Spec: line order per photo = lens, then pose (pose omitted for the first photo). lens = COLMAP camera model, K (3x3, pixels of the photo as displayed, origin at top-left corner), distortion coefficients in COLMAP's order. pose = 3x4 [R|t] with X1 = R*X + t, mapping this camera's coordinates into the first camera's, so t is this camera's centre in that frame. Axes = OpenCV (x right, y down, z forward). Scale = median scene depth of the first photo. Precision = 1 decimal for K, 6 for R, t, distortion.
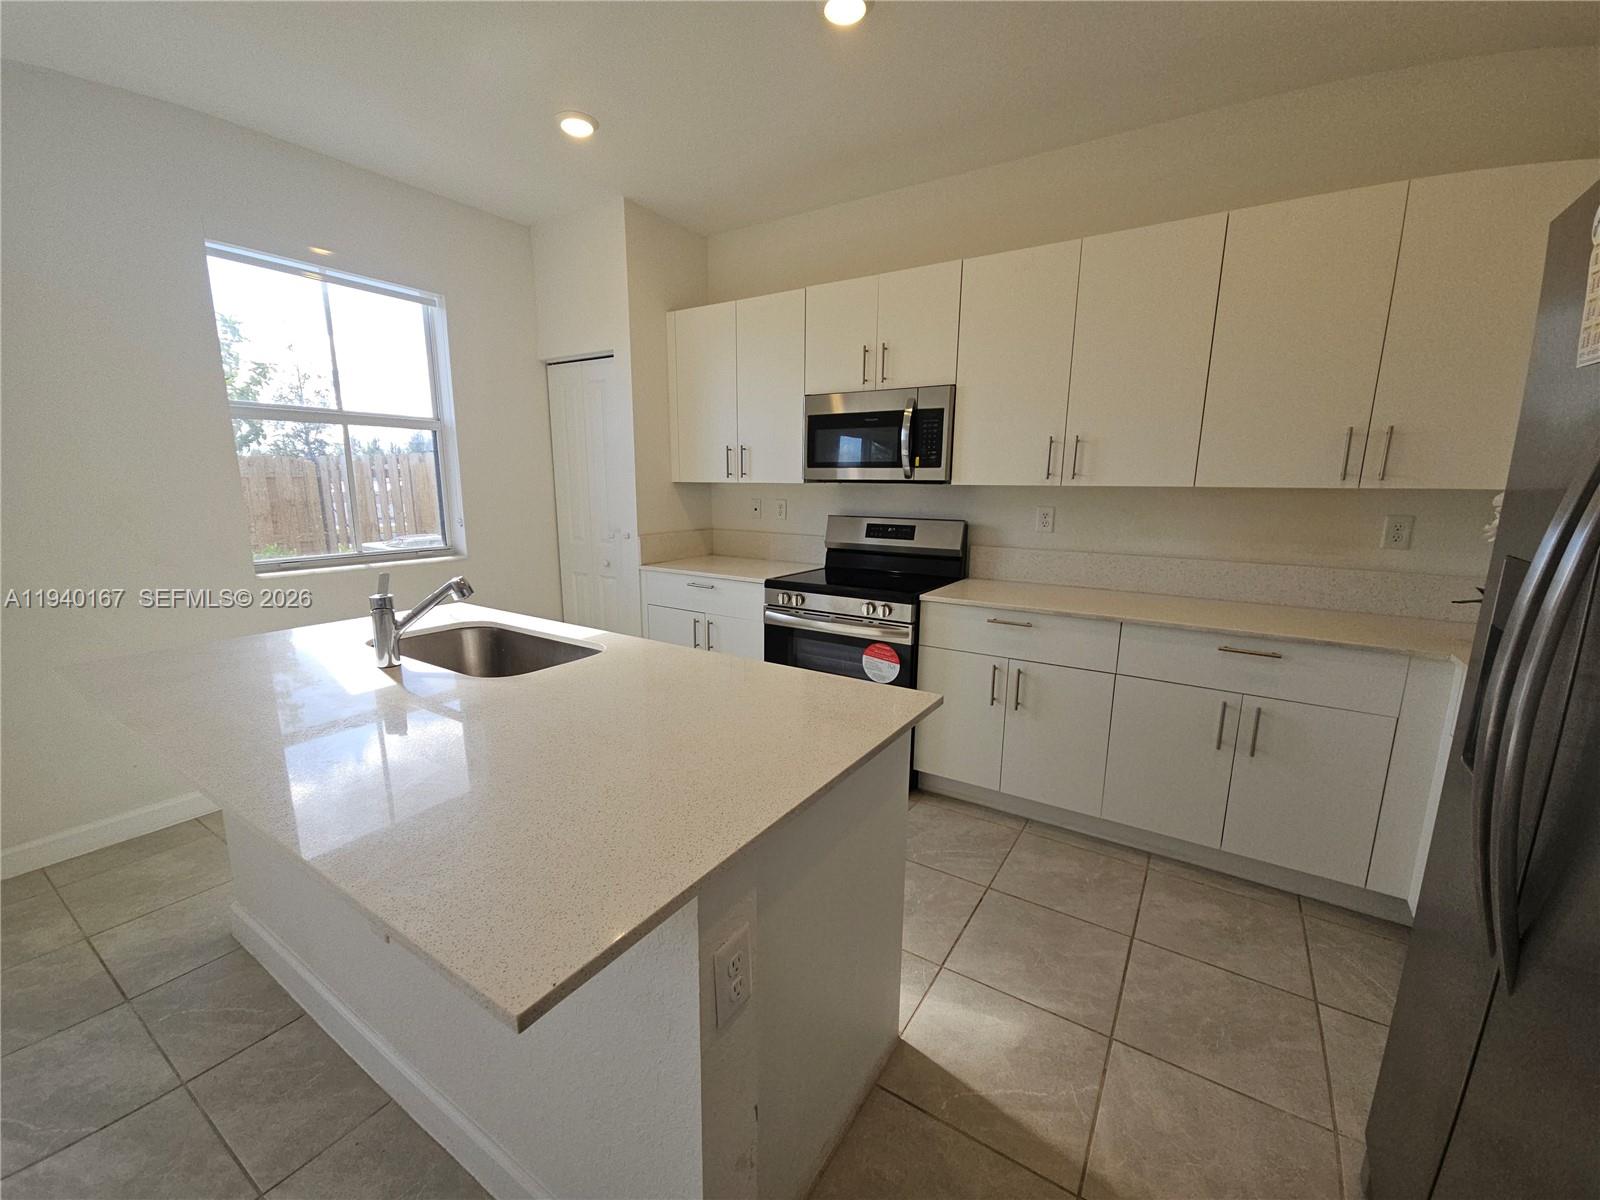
lens RADIAL K [[651.5, 0, 793.1], [0, 651.5, 606.7], [0, 0, 1]] dist [0.010953, -0.007027]
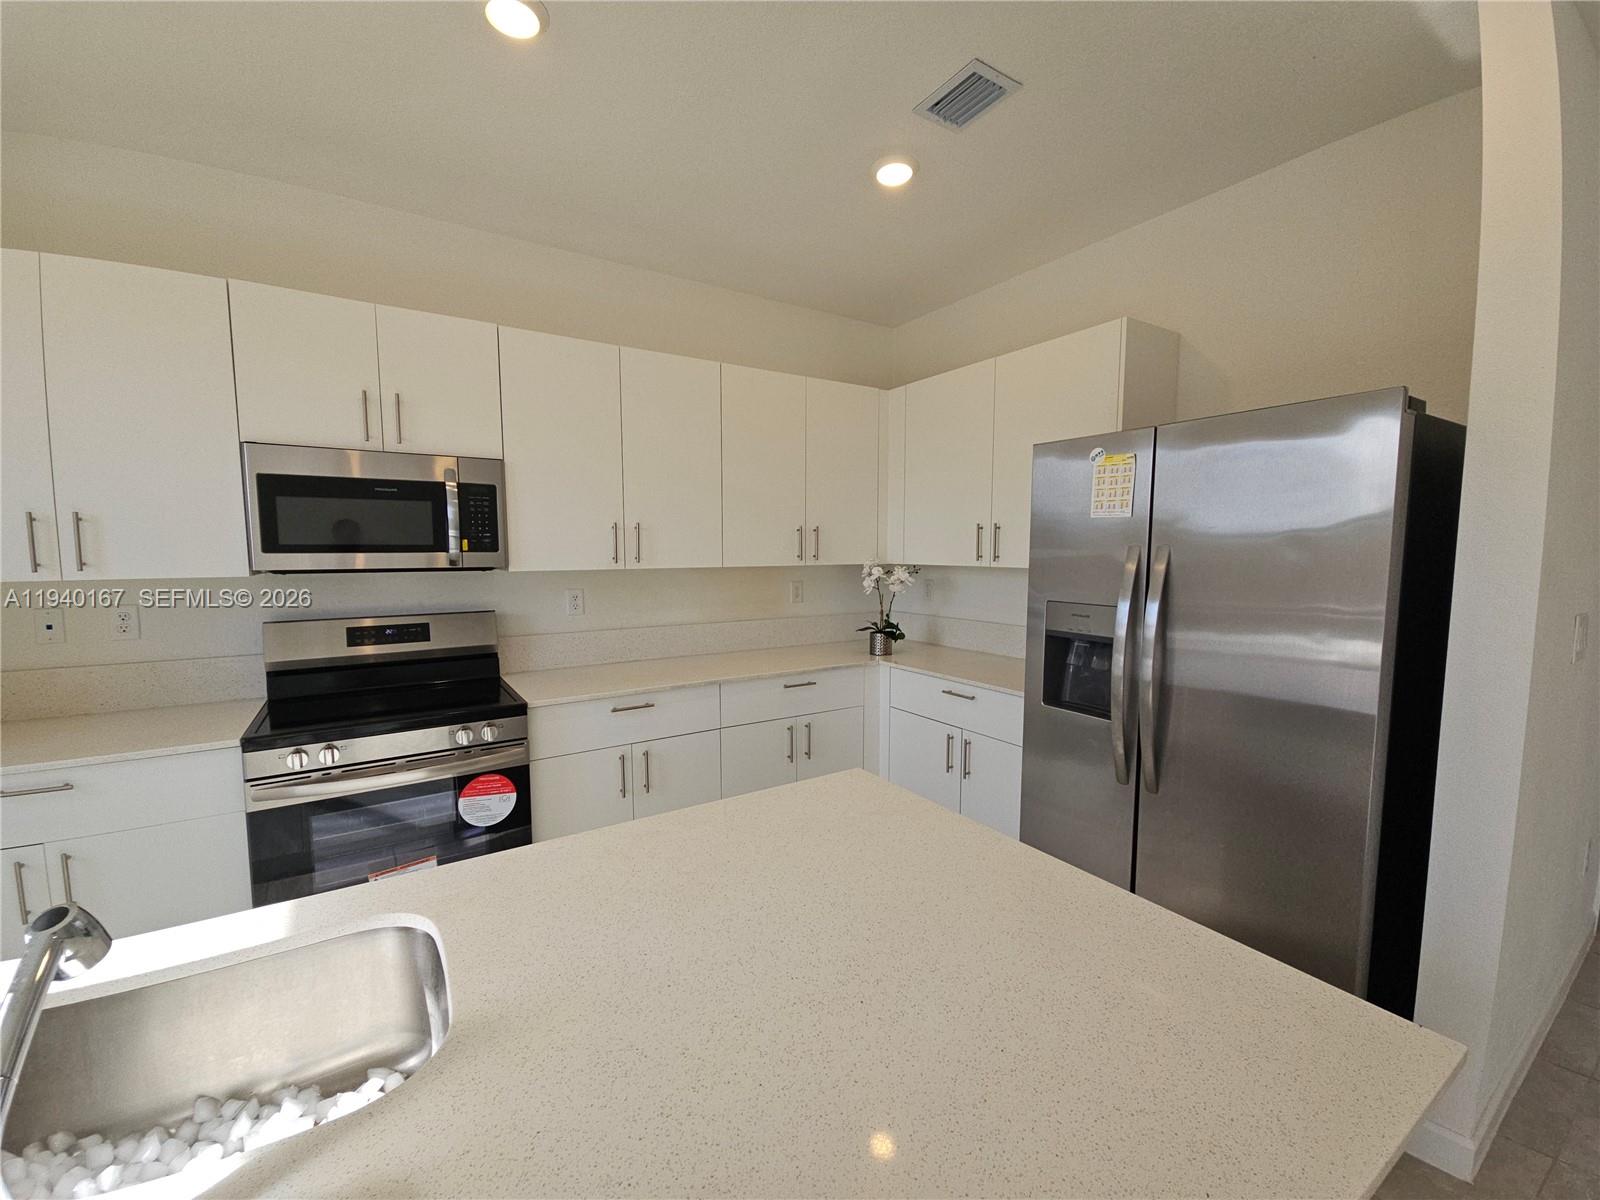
lens RADIAL K [[651.7, 0, 788.7], [0, 651.7, 606.9], [0, 0, 1]] dist [0.011303, -0.006953]
pose [[0.410497, -0.086473, 0.907752, -0.405891], [0.182236, 0.983190, 0.011250, -0.083380], [-0.893466, 0.160807, 0.419355, 0.313016]]
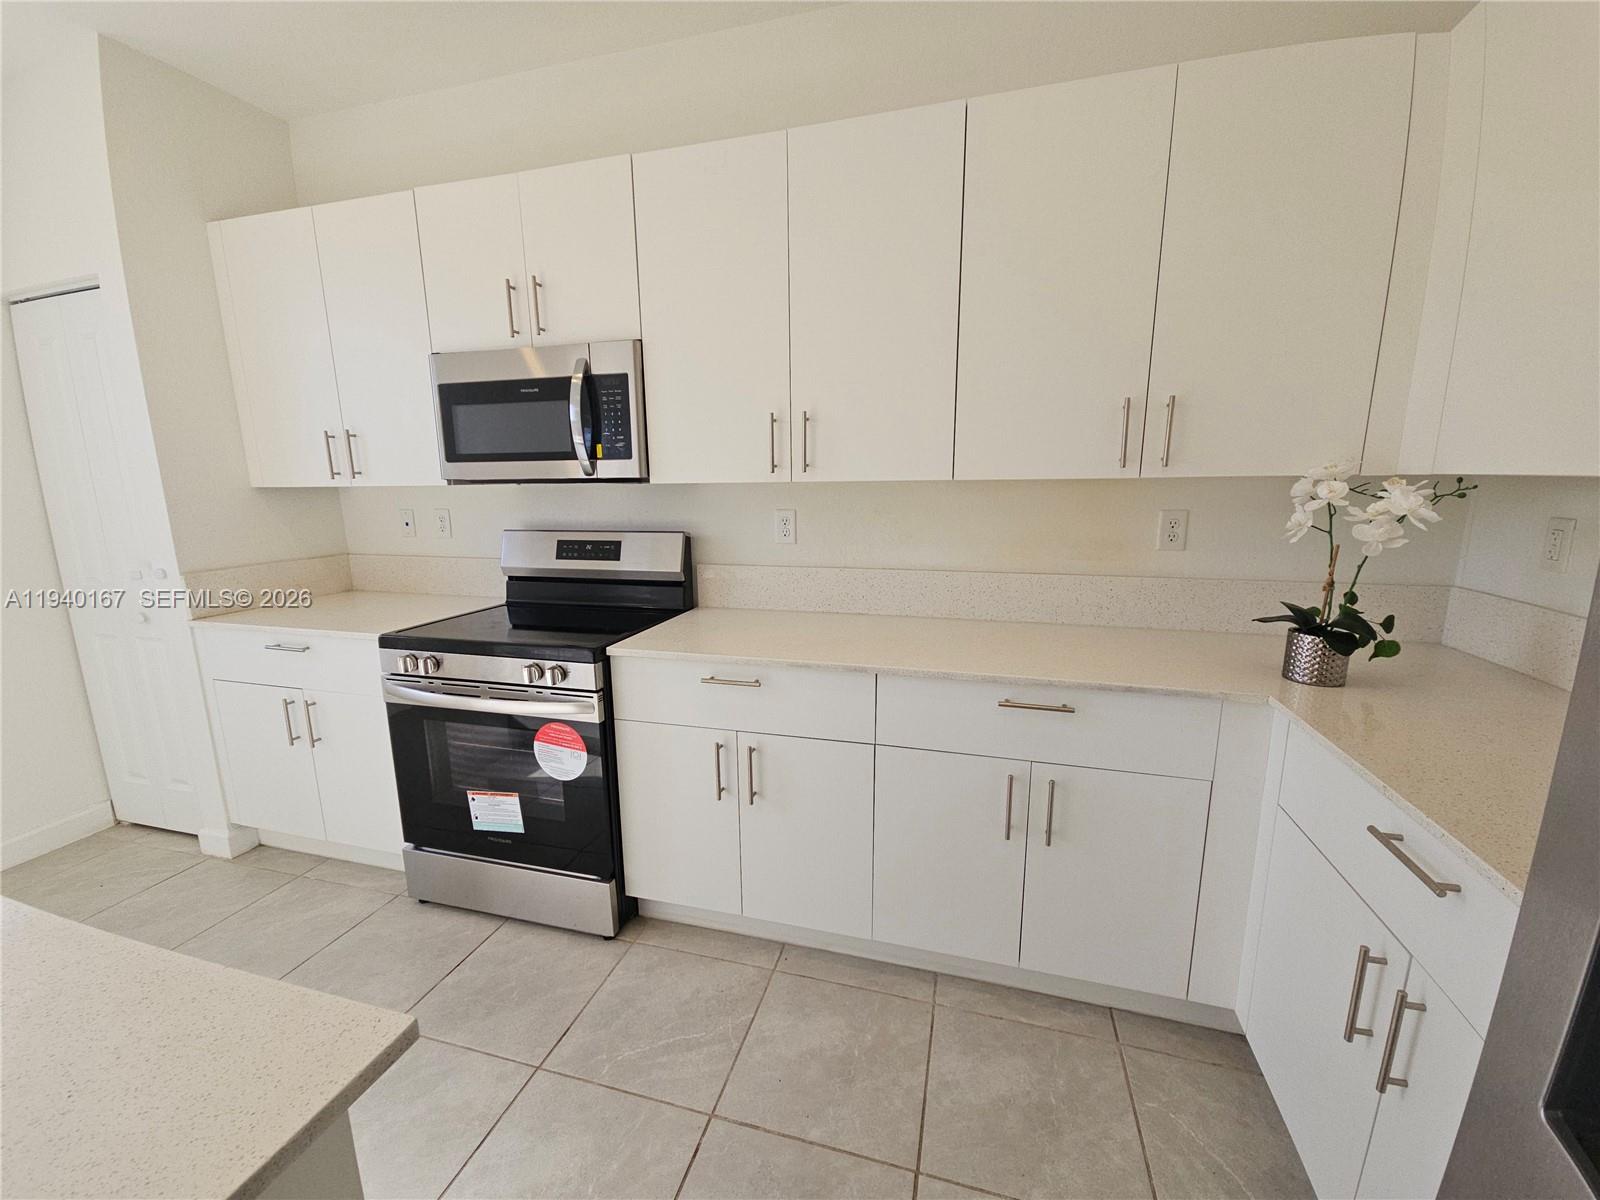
lens RADIAL K [[651.5, 0, 793.1], [0, 651.5, 606.7], [0, 0, 1]] dist [0.010953, -0.007027]
pose [[0.955189, -0.073008, 0.286851, 0.181036], [0.073647, 0.997247, 0.008577, -0.049604], [-0.286688, 0.012933, 0.957937, 0.286872]]
